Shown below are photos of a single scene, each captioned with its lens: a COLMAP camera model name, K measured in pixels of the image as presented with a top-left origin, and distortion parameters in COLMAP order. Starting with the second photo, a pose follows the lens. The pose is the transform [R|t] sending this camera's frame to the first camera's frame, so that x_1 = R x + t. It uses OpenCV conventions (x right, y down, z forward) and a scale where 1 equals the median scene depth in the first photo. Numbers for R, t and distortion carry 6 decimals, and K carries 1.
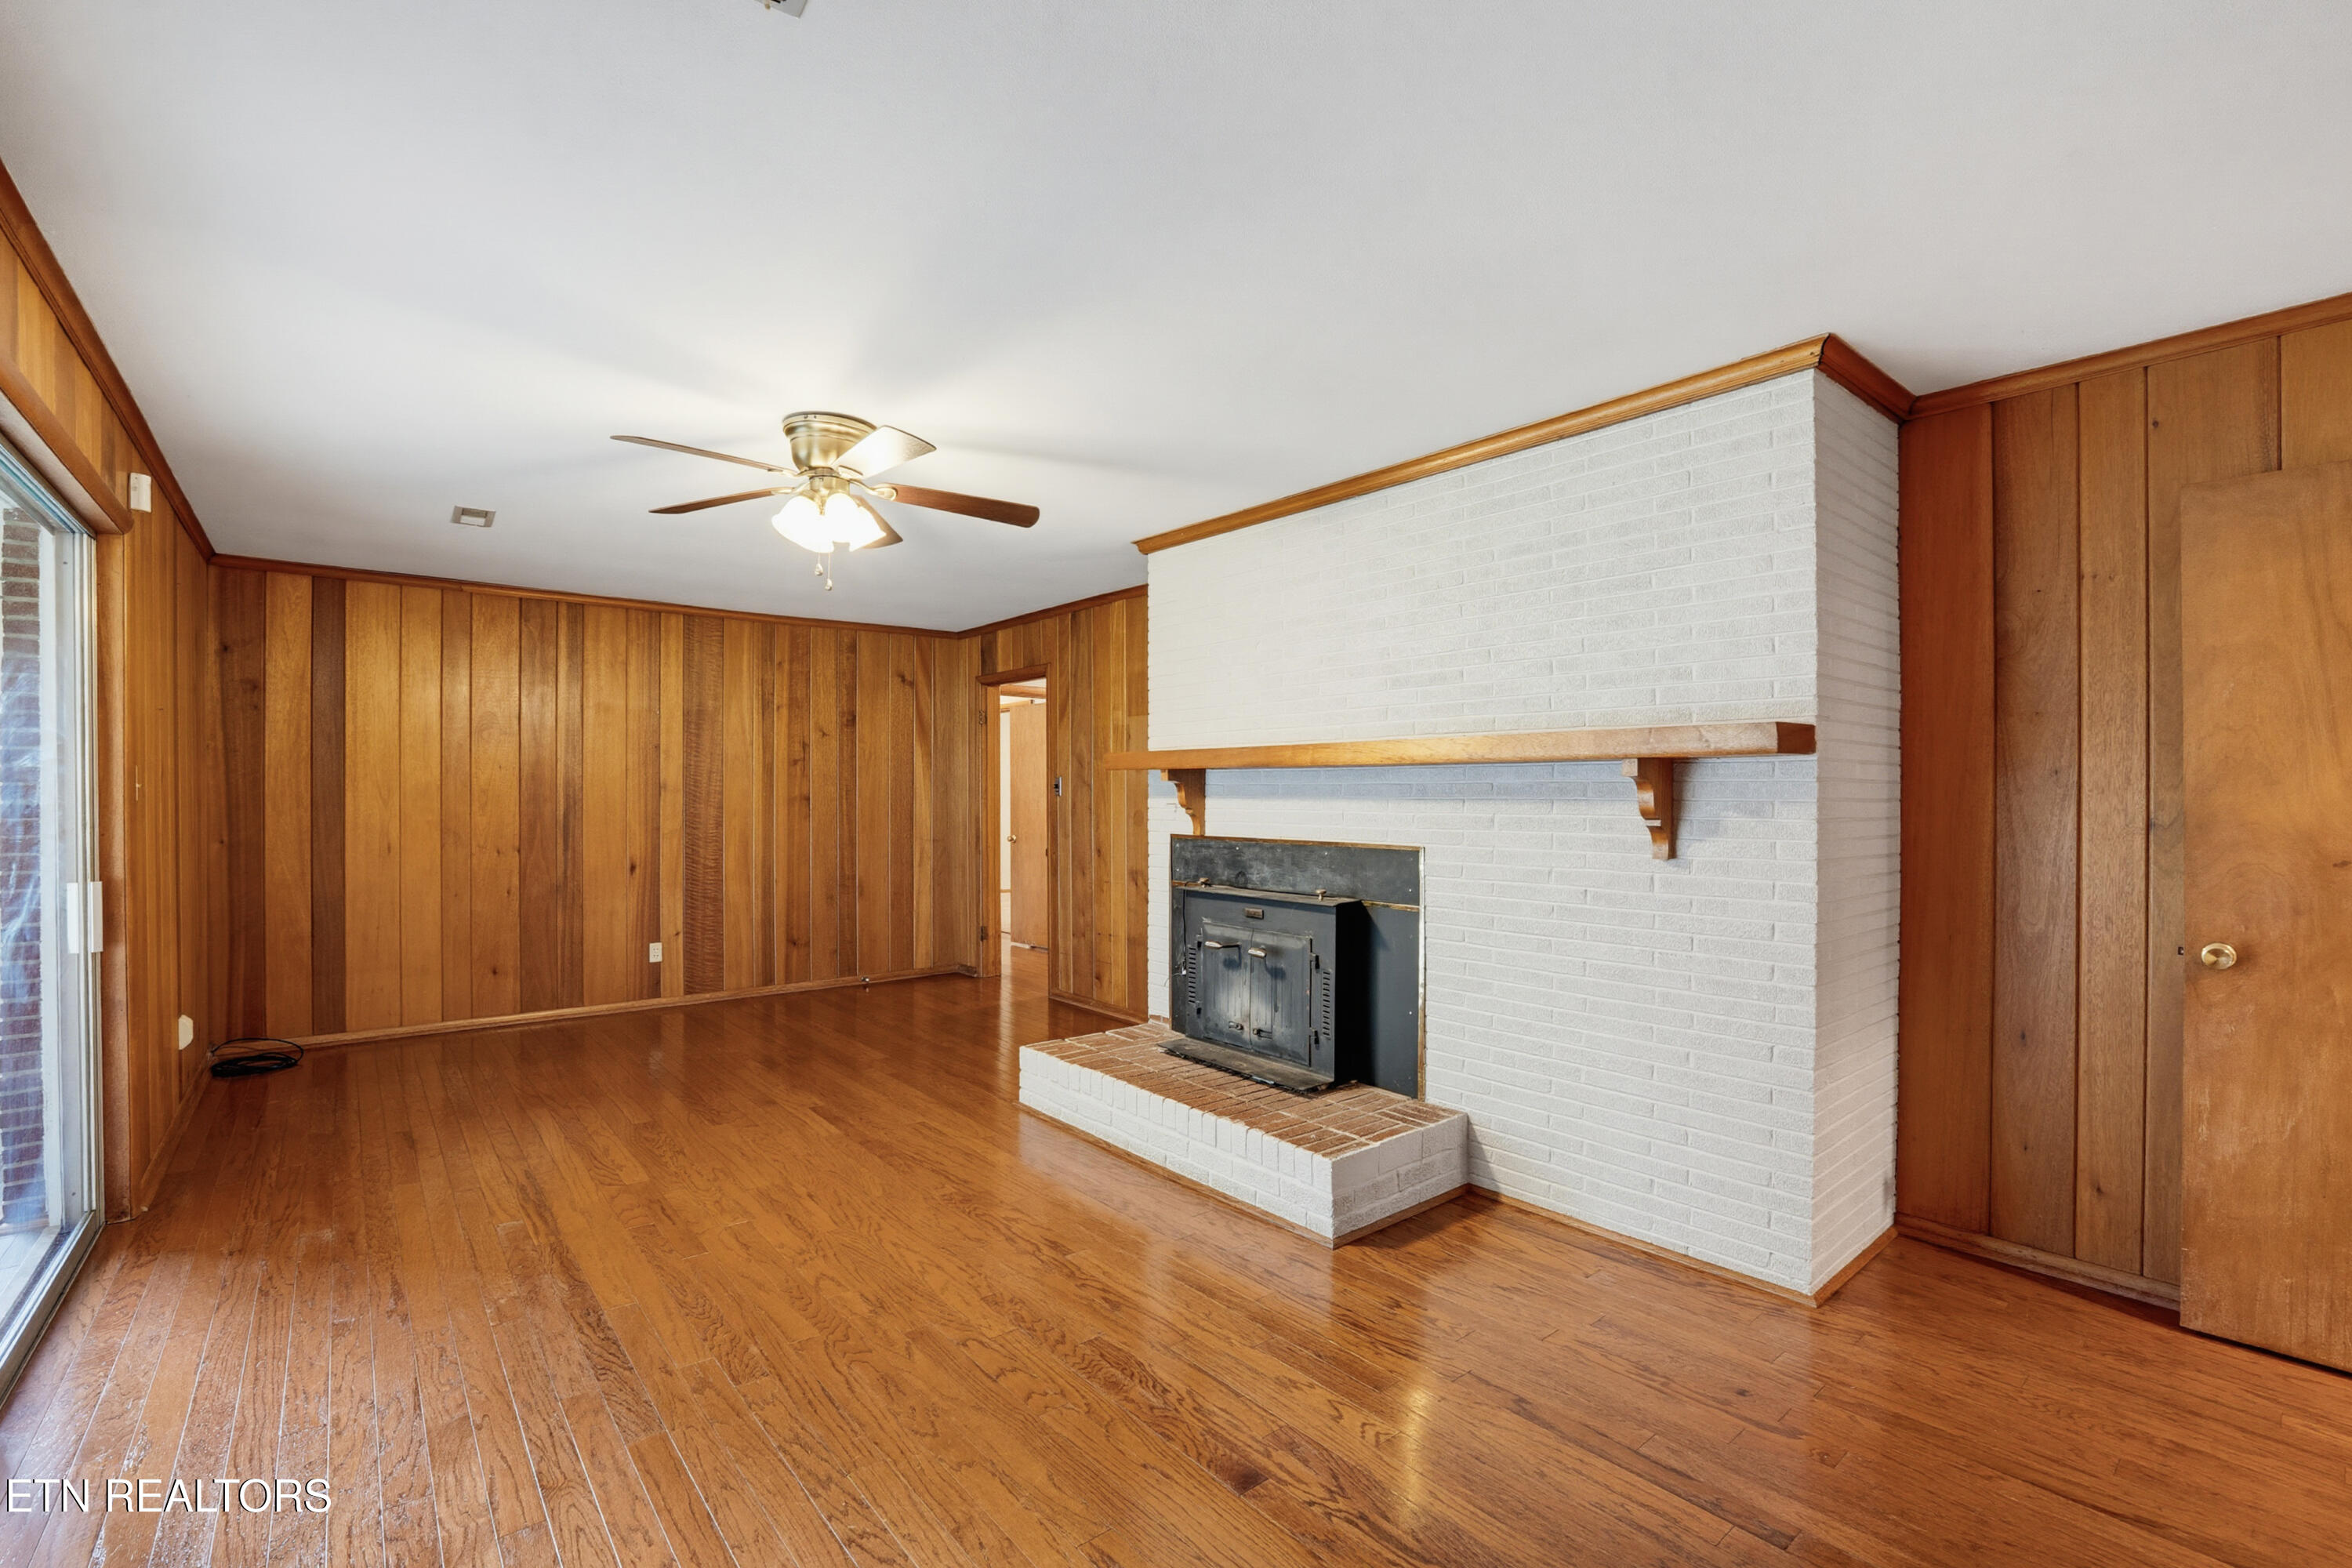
lens RADIAL K [[1032.5, 0, 1168.8], [0, 1032.5, 791.5], [0, 0, 1]] dist [-0.055078, 0.018299]
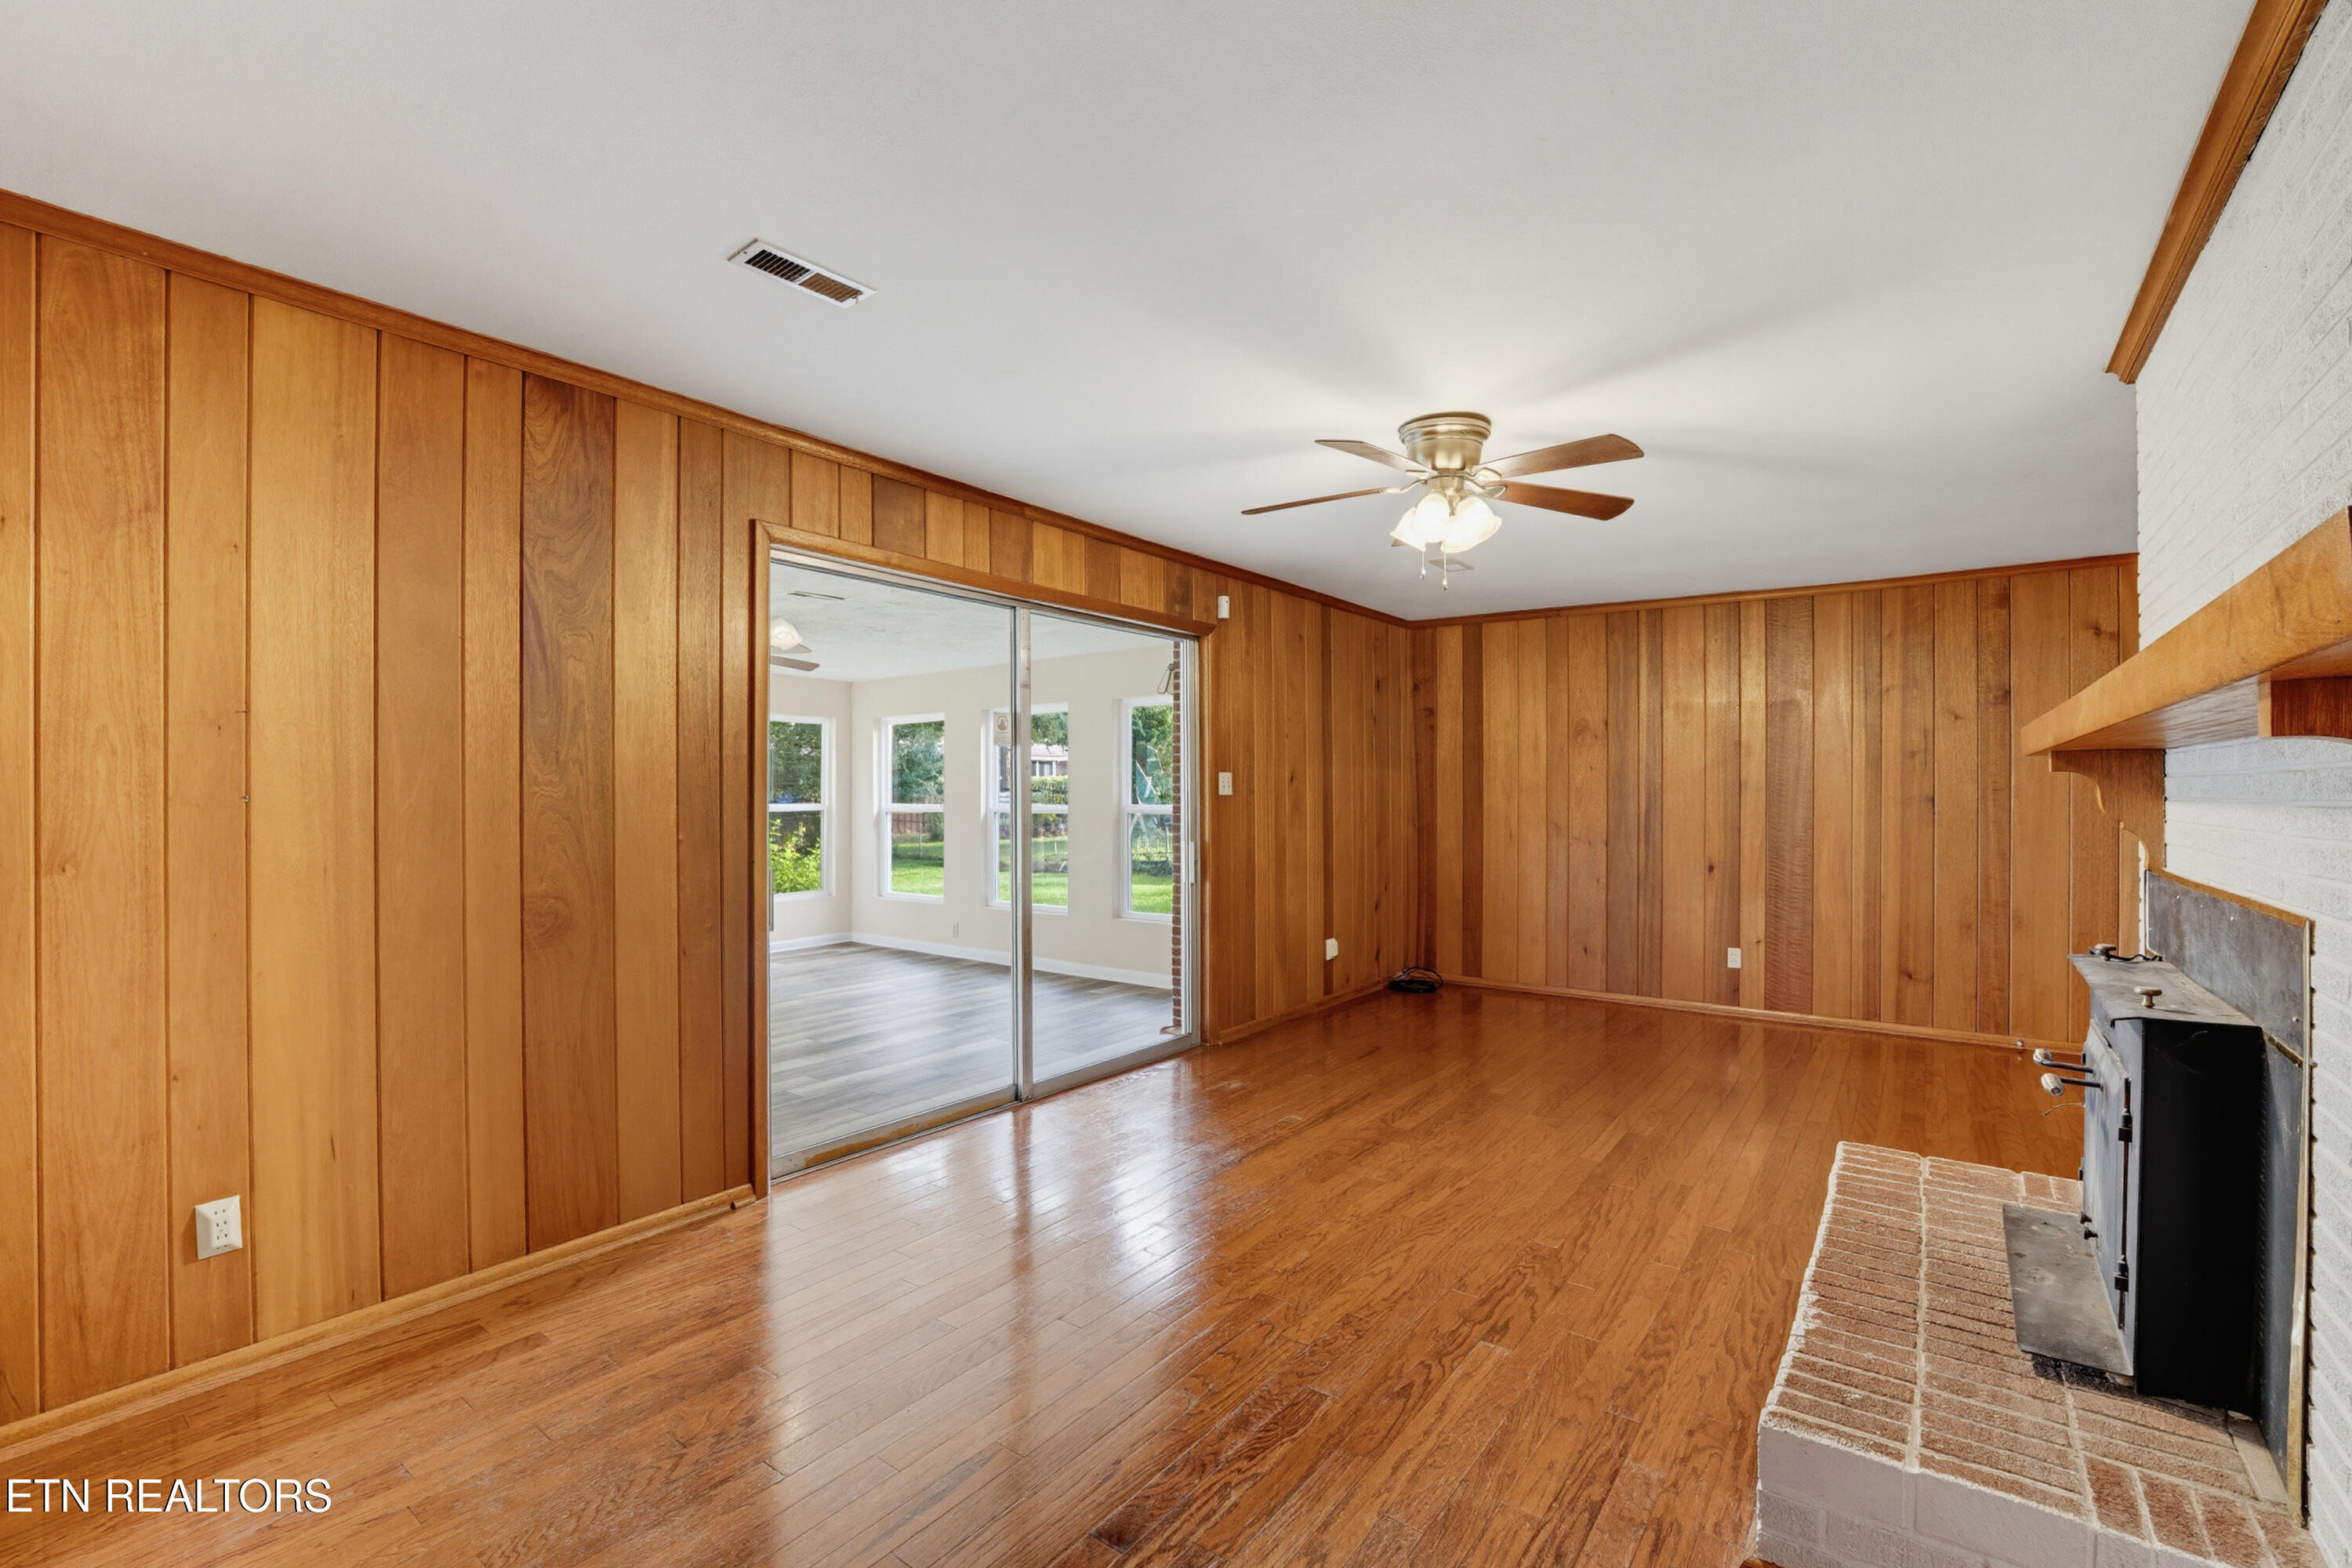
lens RADIAL K [[1032.5, 0, 1168.8], [0, 1032.5, 791.5], [0, 0, 1]] dist [-0.055078, 0.018299]
pose [[0.237389, 0.002782, -0.971411, 0.360065], [-0.002881, 0.999994, 0.002160, 0.000931], [0.971410, 0.002285, 0.237396, 0.307184]]
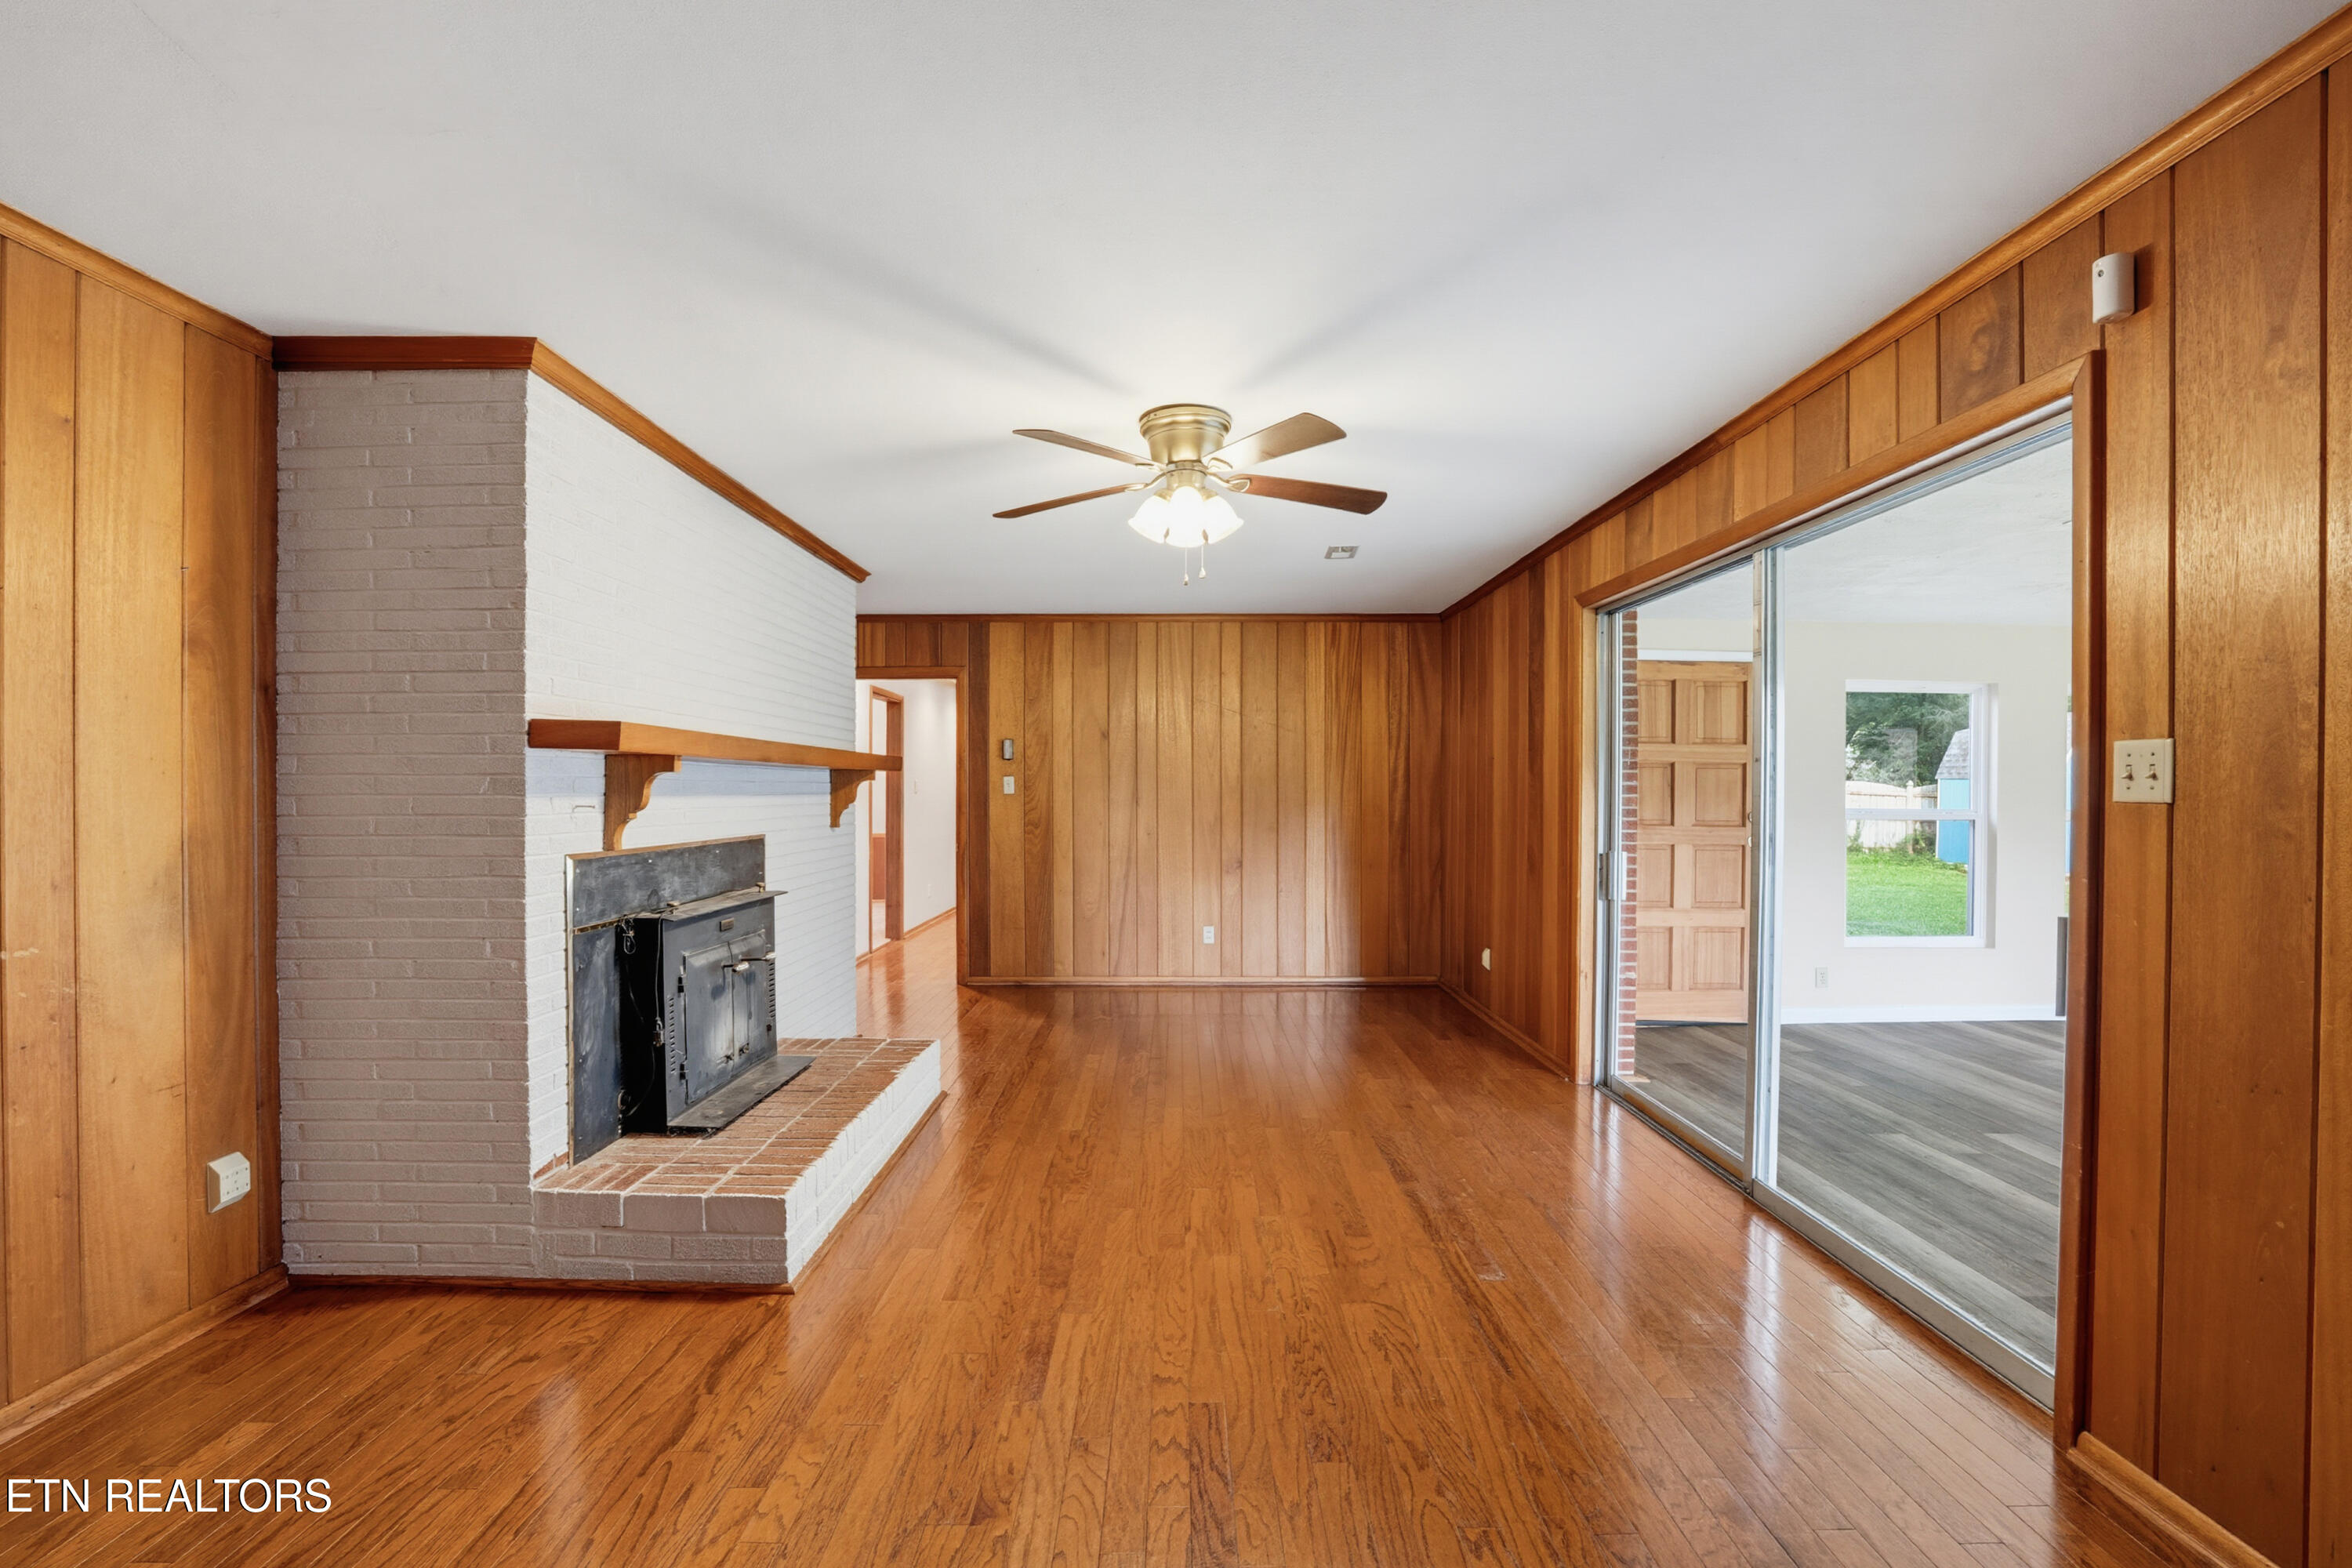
lens RADIAL K [[1032.5, 0, 1168.8], [0, 1032.5, 791.5], [0, 0, 1]] dist [-0.055078, 0.018299]
pose [[-0.769279, 0.000831, 0.638912, -0.595167], [0.002051, 0.999997, 0.001168, 0.002402], [-0.638909, 0.002209, -0.769279, 1.102132]]
